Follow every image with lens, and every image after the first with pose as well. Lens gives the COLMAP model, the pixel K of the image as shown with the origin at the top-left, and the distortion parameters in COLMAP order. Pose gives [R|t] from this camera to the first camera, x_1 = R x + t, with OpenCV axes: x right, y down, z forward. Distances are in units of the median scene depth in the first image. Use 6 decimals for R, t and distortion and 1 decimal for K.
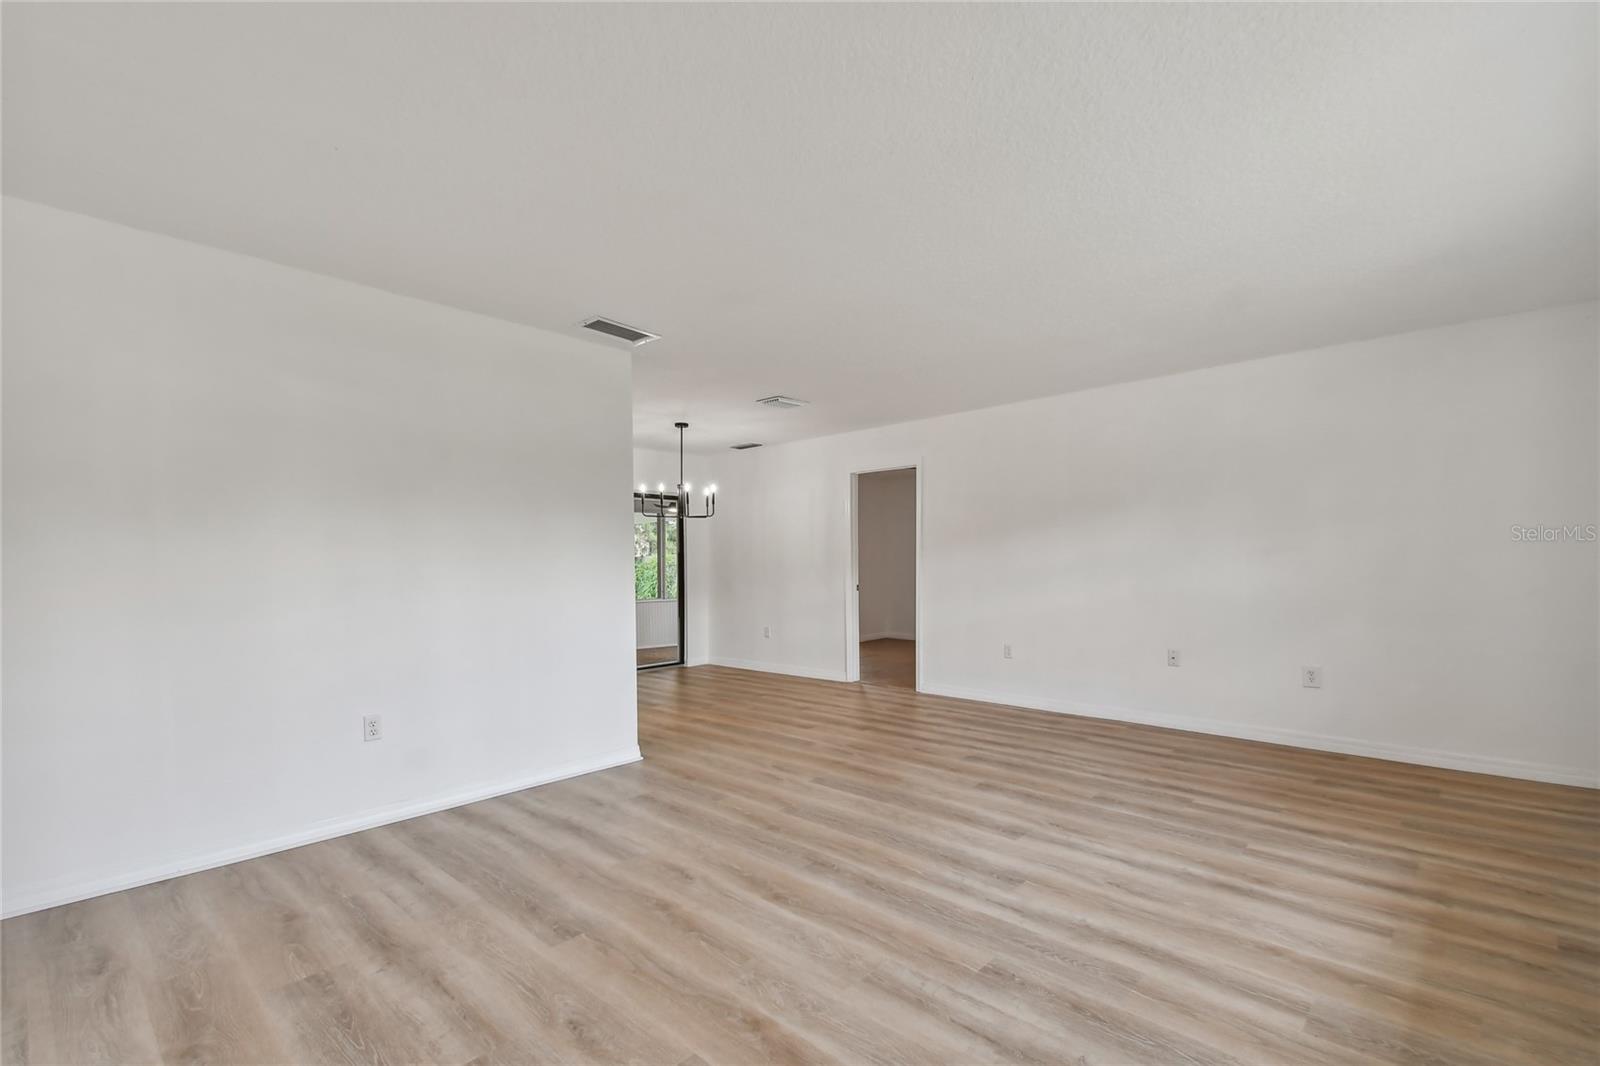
lens RADIAL K [[711.1, 0, 806.7], [0, 711.1, 527.8], [0, 0, 1]] dist [0.038981, -0.023878]
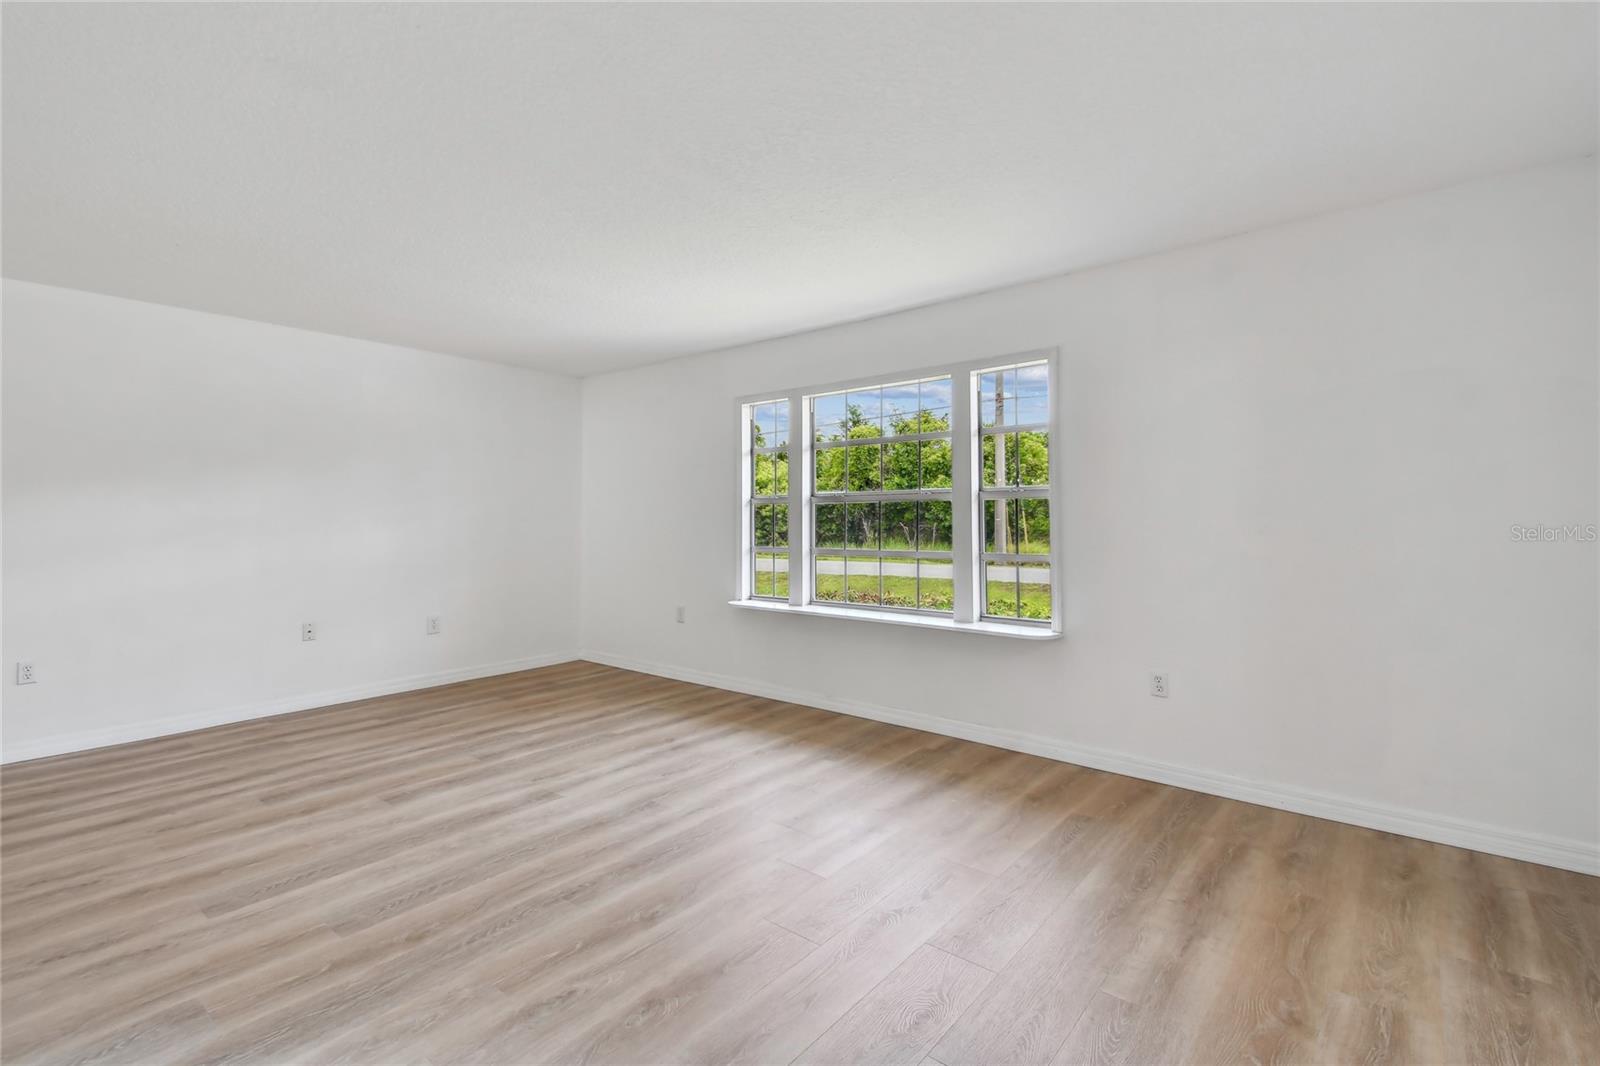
lens RADIAL K [[711.1, 0, 806.7], [0, 711.1, 527.8], [0, 0, 1]] dist [0.038981, -0.023878]
pose [[-0.059130, -0.004900, 0.998238, -0.662230], [-0.038502, 0.999255, 0.002624, 0.035579], [-0.997508, -0.038279, -0.059274, 0.656876]]
